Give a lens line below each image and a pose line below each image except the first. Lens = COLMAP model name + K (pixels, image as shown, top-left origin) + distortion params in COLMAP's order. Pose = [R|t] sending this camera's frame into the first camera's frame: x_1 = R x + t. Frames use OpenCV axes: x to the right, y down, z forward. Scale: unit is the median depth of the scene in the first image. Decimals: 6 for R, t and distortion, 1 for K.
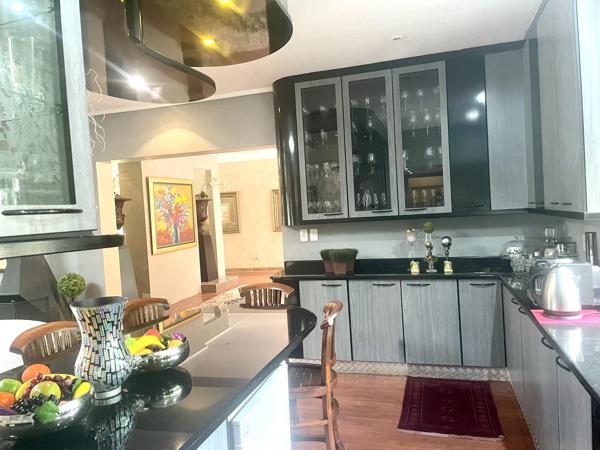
lens RADIAL K [[455.0, 0, 300.0], [0, 455.0, 225.0], [0, 0, 1]] dist [0.109312, -0.146782]
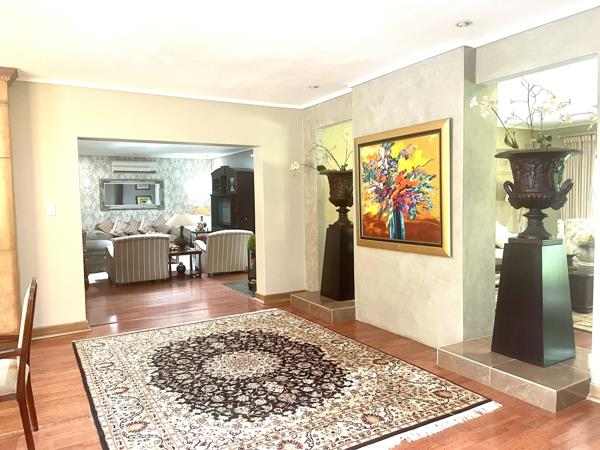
lens RADIAL K [[455.0, 0, 300.0], [0, 455.0, 225.0], [0, 0, 1]] dist [0.109312, -0.146782]
pose [[-0.680885, 0.115172, -0.723278, 0.251026], [0.036453, 0.991663, 0.123593, -0.057441], [0.731483, 0.057787, -0.679407, 1.333349]]
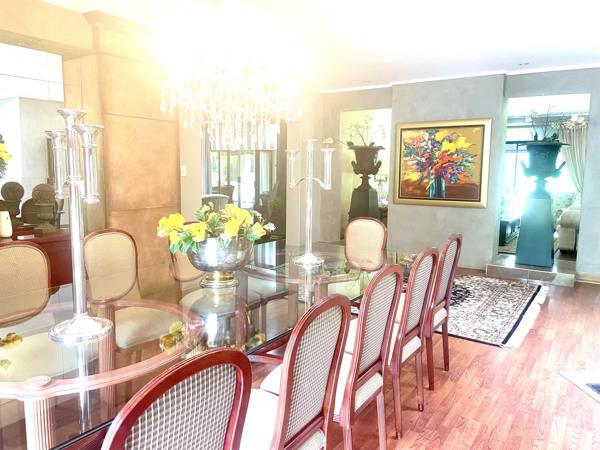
lens RADIAL K [[455.0, 0, 300.0], [0, 455.0, 225.0], [0, 0, 1]] dist [0.109312, -0.146782]
pose [[-0.287007, 0.174712, -0.941861, 0.643797], [-0.025274, 0.981504, 0.189767, -0.068507], [0.957595, 0.078269, -0.277283, 1.012642]]
